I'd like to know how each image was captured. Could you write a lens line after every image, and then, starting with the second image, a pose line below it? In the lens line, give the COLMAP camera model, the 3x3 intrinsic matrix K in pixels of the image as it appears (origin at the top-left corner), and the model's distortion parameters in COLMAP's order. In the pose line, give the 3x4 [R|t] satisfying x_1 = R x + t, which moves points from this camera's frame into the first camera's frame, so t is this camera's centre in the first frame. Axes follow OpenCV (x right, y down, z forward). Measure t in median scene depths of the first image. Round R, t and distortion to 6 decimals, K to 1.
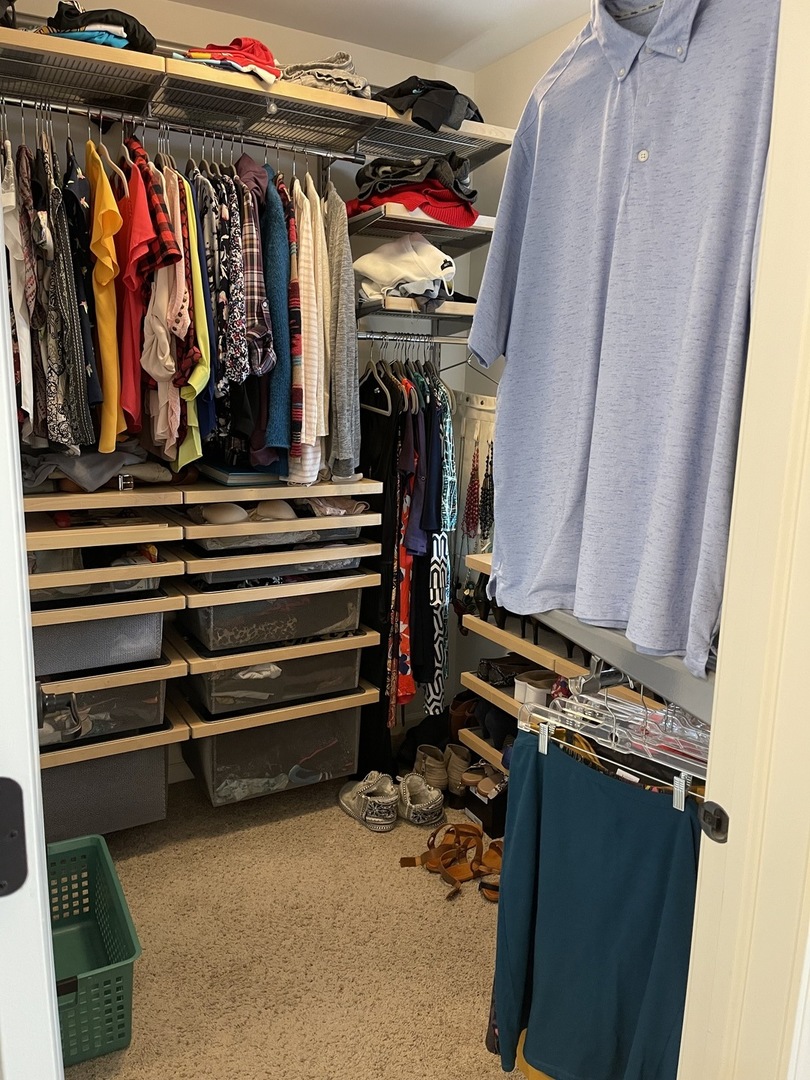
lens RADIAL K [[805.1, 0, 407.1], [0, 805.1, 535.8], [0, 0, 1]] dist [0.064097, -0.117675]
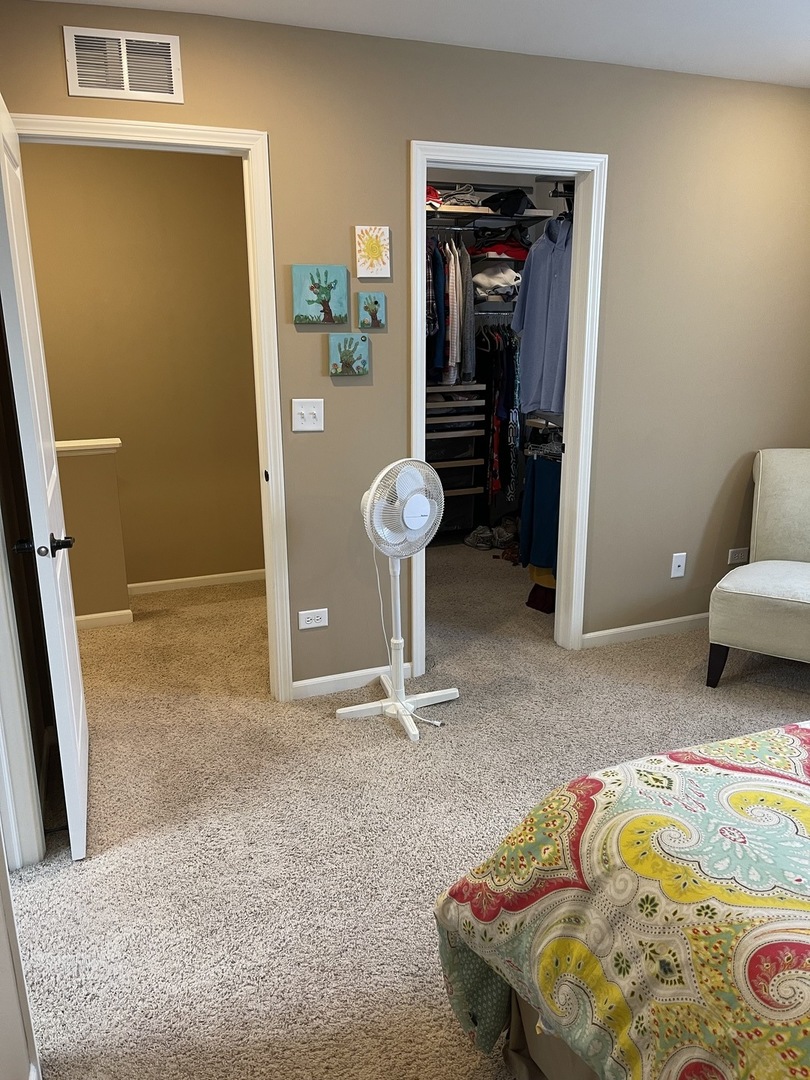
lens RADIAL K [[805.1, 0, 407.1], [0, 805.1, 535.8], [0, 0, 1]] dist [0.064097, -0.117675]
pose [[0.990877, 0.008070, -0.134527, 0.052823], [0.001031, 0.997723, 0.067444, 0.185208], [0.134765, -0.066967, 0.988612, -1.135101]]
